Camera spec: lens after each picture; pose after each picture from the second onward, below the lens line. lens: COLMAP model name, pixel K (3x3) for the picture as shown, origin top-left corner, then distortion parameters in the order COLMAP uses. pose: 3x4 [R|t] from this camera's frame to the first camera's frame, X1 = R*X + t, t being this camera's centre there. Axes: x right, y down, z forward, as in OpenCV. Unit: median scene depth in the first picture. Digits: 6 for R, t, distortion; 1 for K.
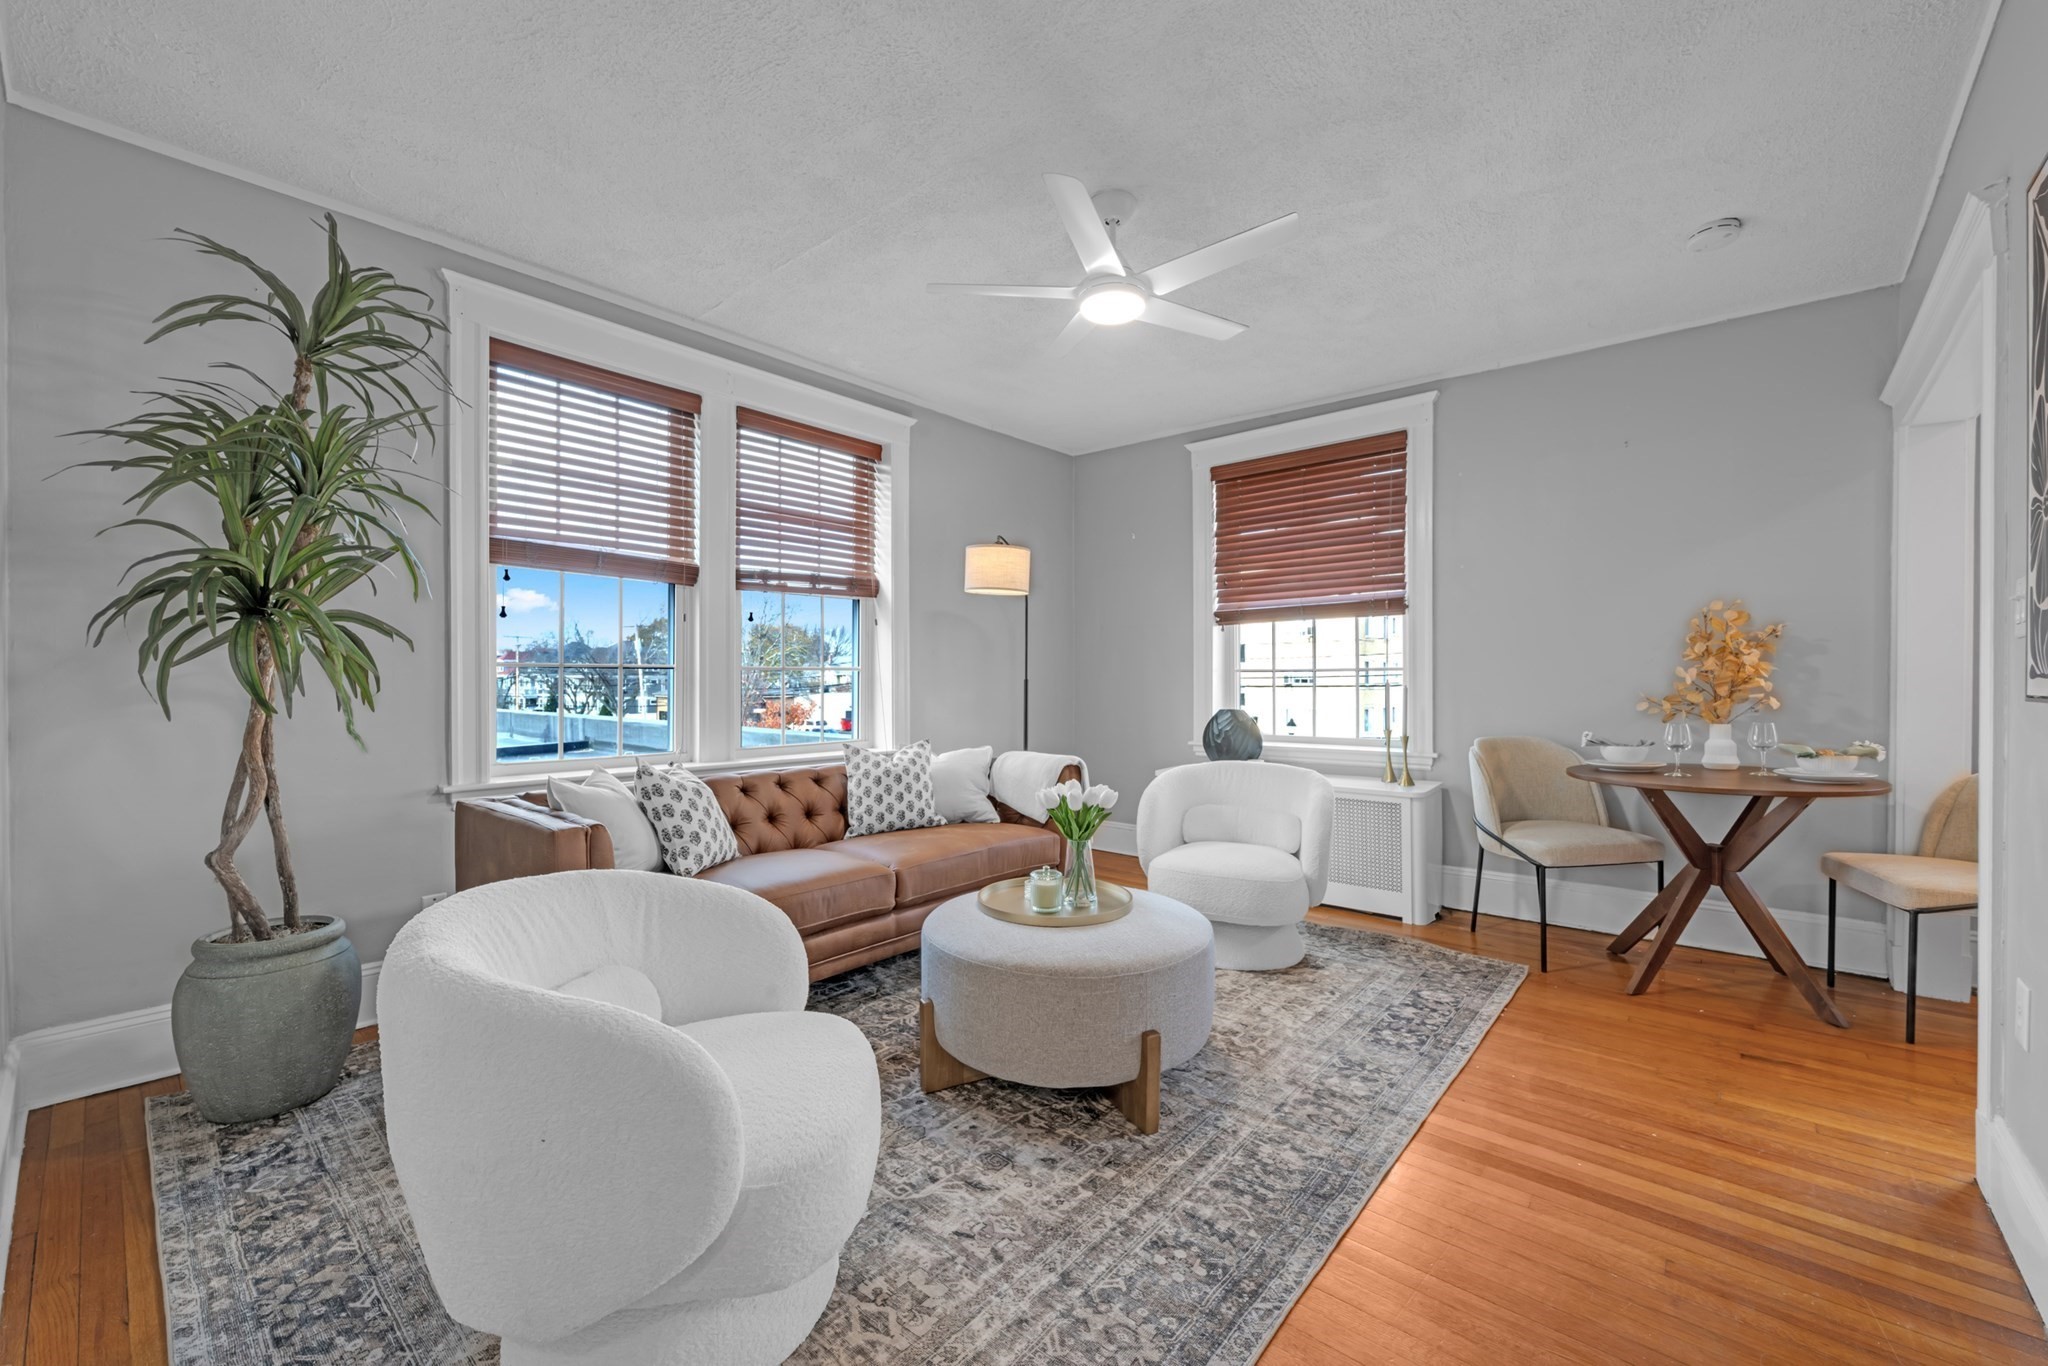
lens RADIAL K [[728.5, 0, 1146.1], [0, 728.5, 681.3], [0, 0, 1]] dist [-0.000574, -0.000032]
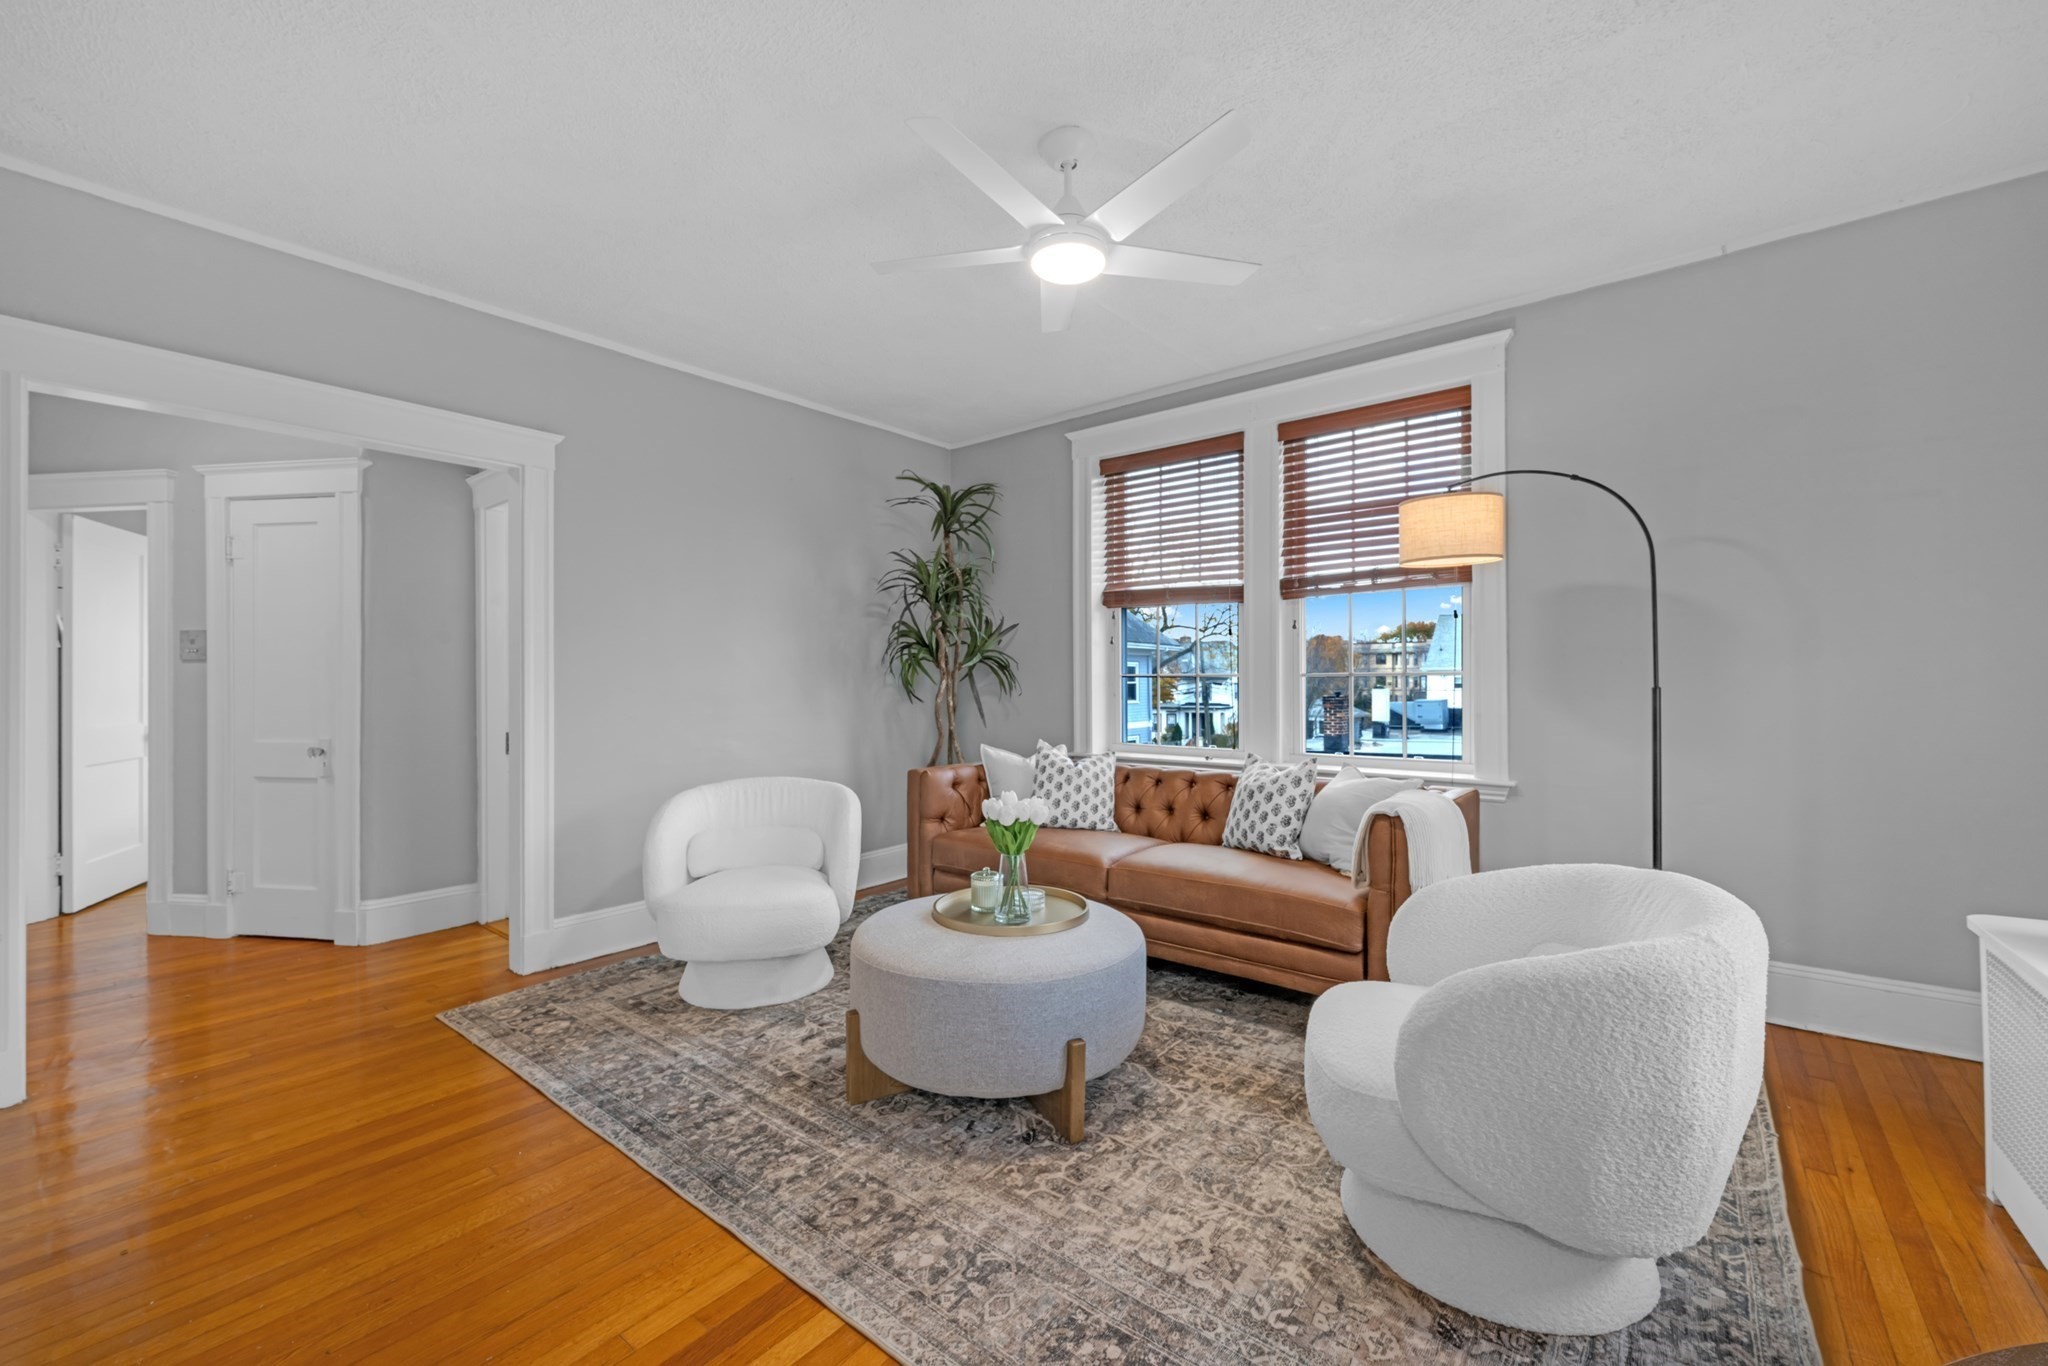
lens RADIAL K [[833.9, 0, 1009.2], [0, 833.9, 670.8], [0, 0, 1]] dist [-0.000241, -0.000074]
pose [[0.004162, -0.016004, -0.999863, 0.697218], [-0.003503, 0.999866, -0.016019, -0.003577], [0.999985, 0.003569, 0.004106, 0.677184]]
